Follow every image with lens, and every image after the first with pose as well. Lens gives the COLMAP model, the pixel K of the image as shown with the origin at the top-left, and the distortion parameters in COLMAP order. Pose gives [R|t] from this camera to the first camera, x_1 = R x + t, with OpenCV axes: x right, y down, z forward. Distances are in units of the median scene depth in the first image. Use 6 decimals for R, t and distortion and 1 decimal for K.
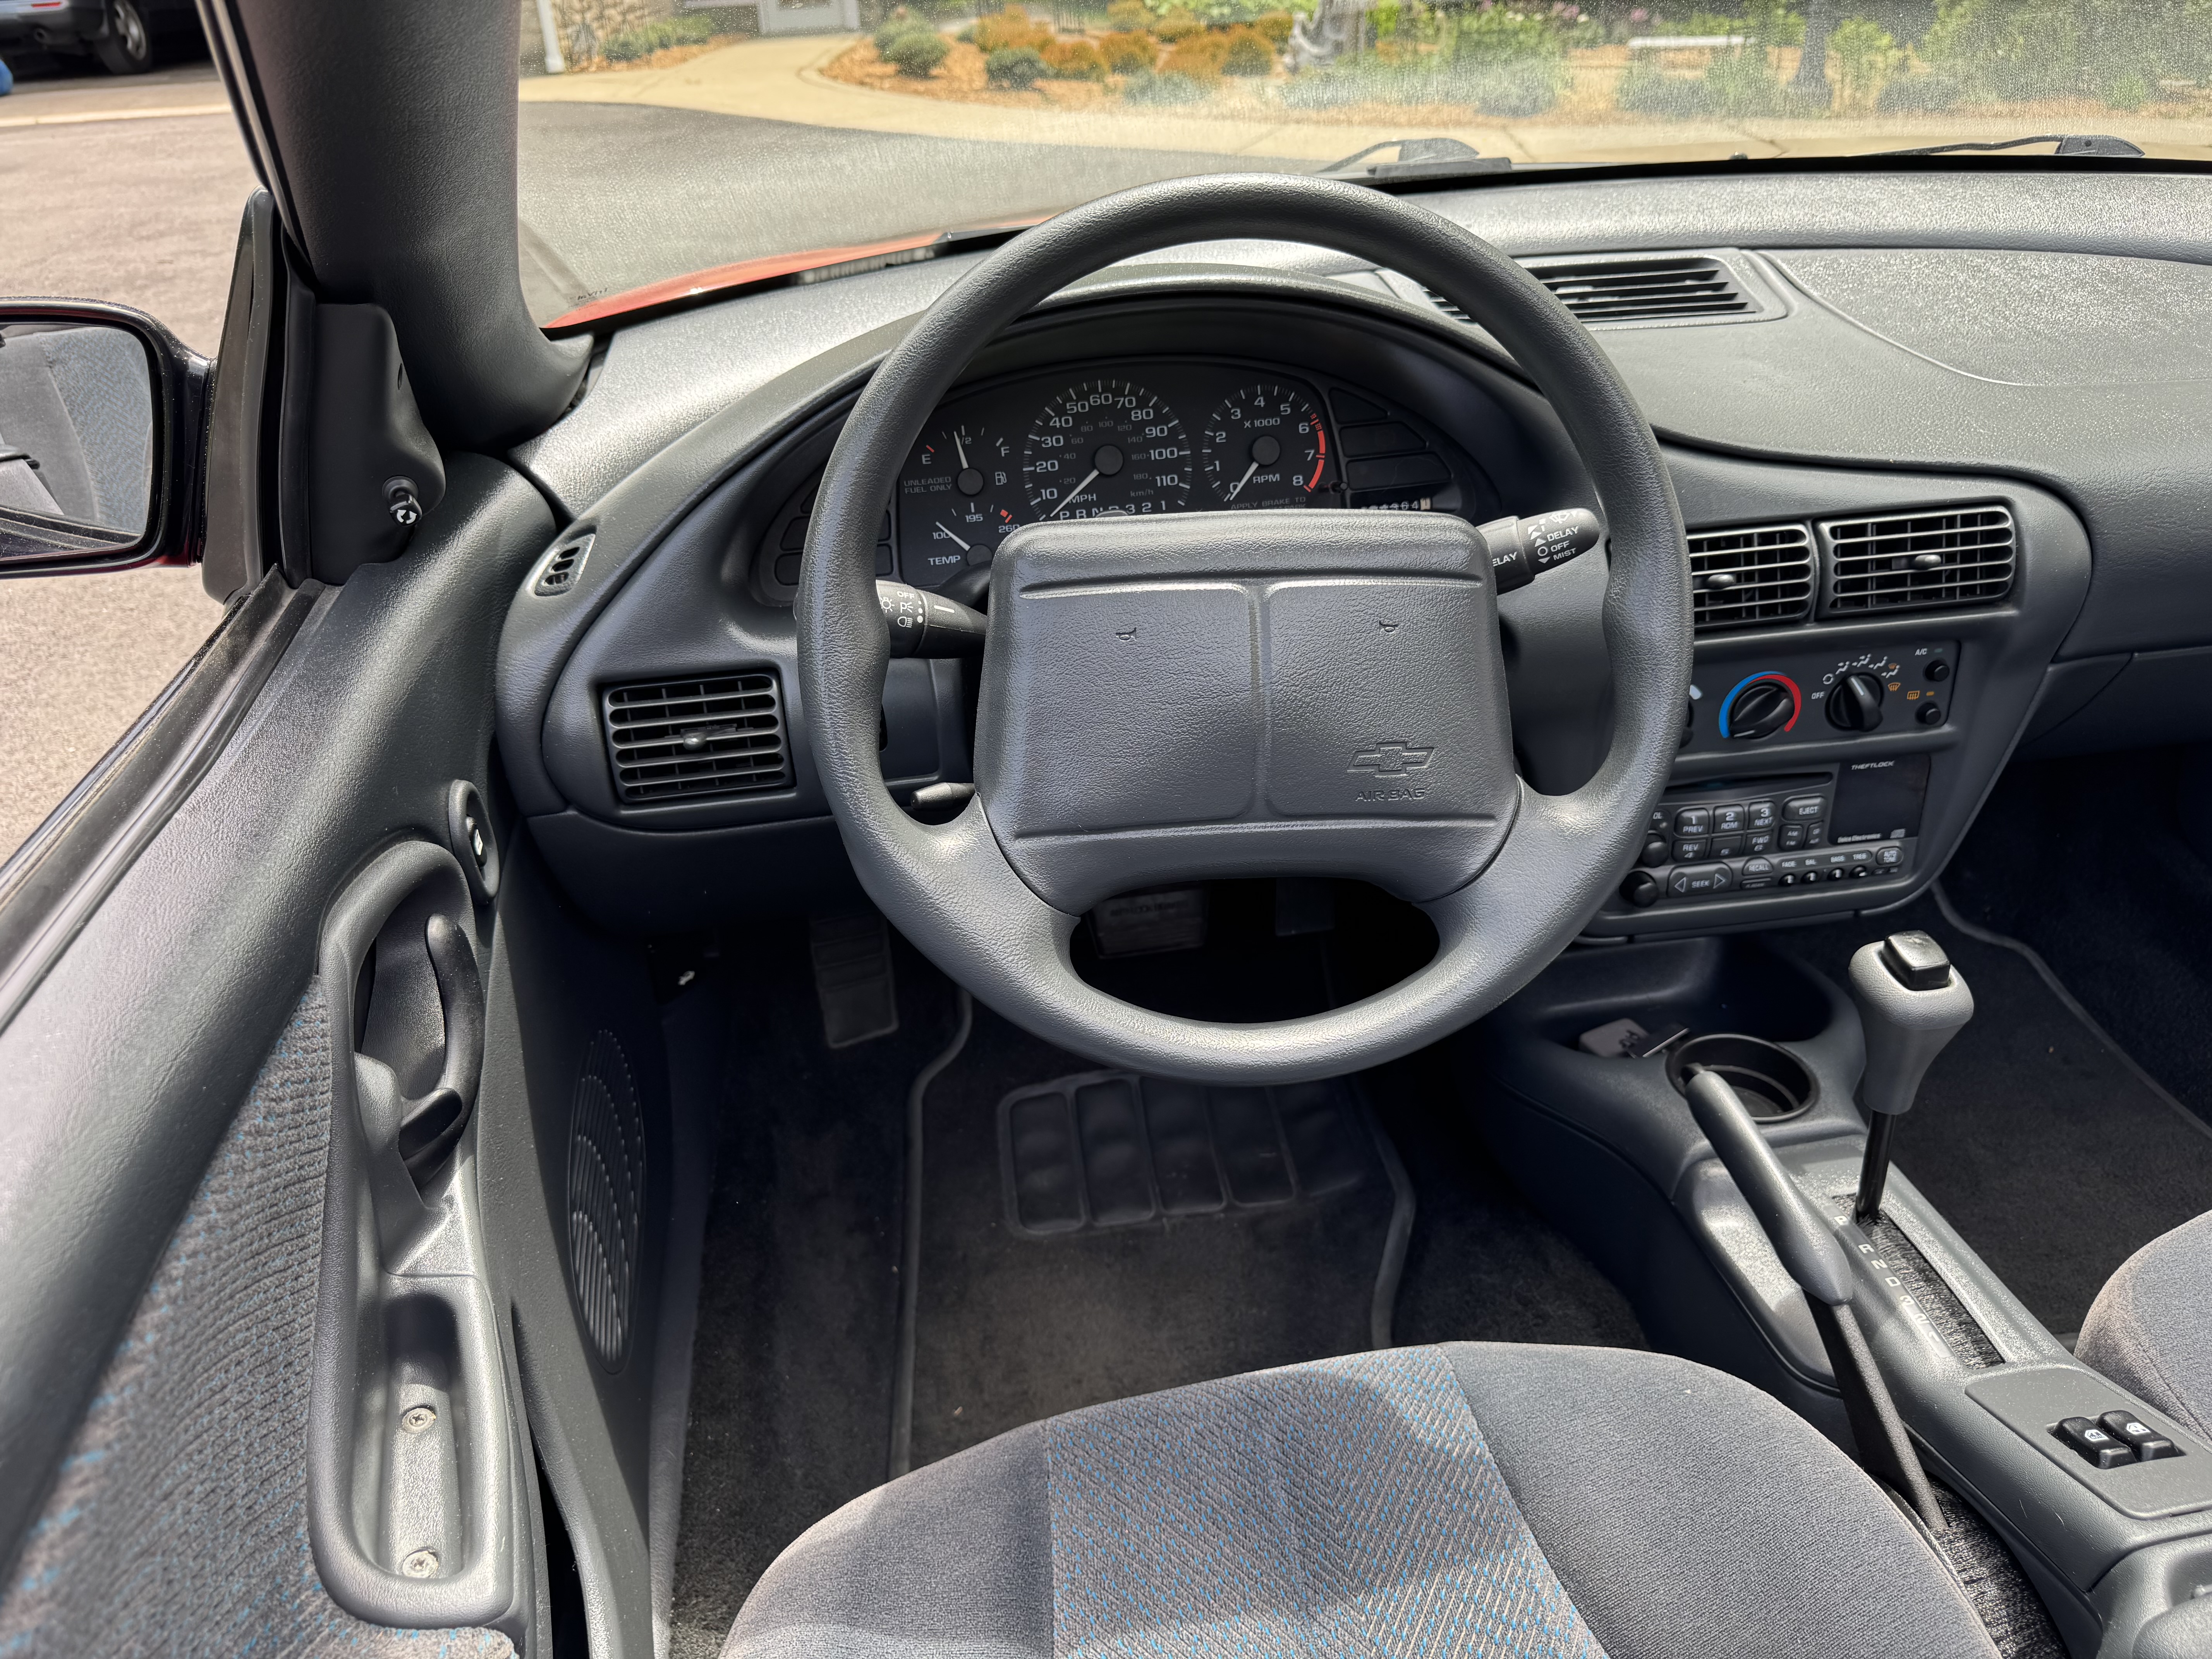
lens RADIAL K [[1567.0, 0, 1149.8], [0, 1567.0, 833.6], [0, 0, 1]] dist [0.002785, -0.014856]
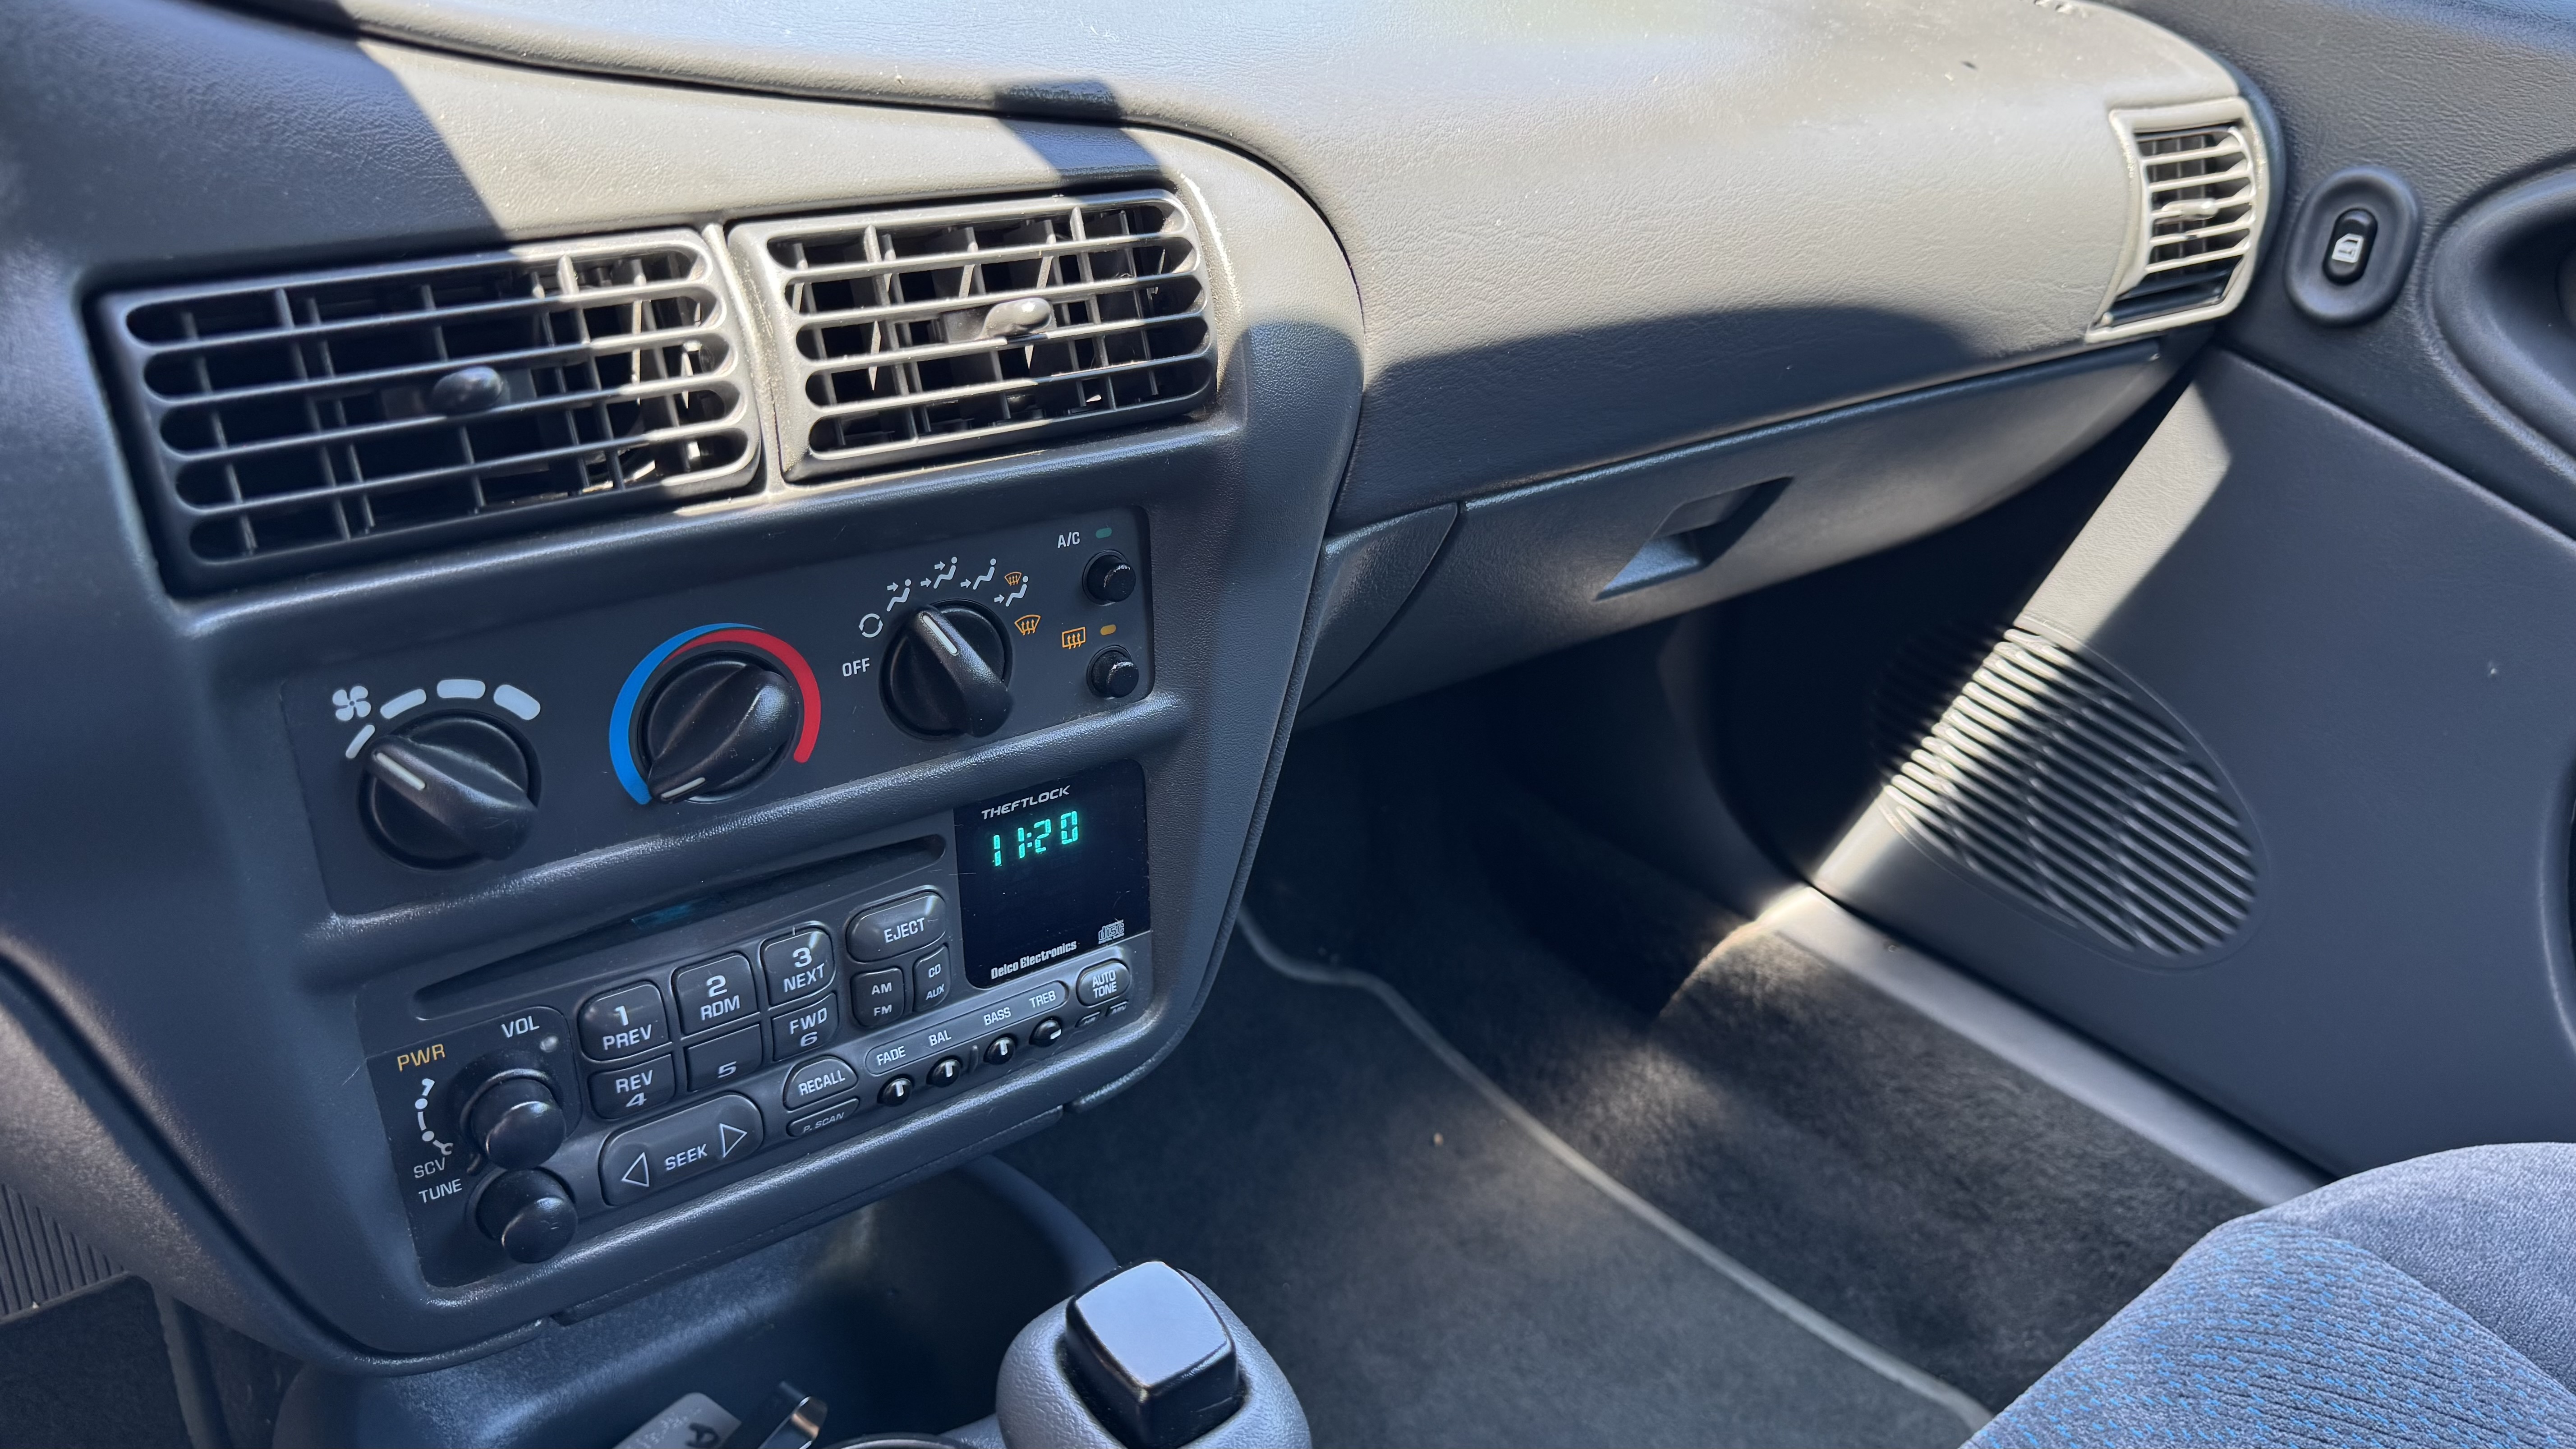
lens RADIAL K [[1740.0, 0, 1287.5], [0, 1740.0, 732.9], [0, 0, 1]] dist [0.001554, -0.000016]
pose [[0.873316, -0.152712, 0.462600, 0.302833], [0.182796, 0.982935, -0.020607, -0.039620], [-0.451559, 0.102557, 0.886328, 0.527316]]
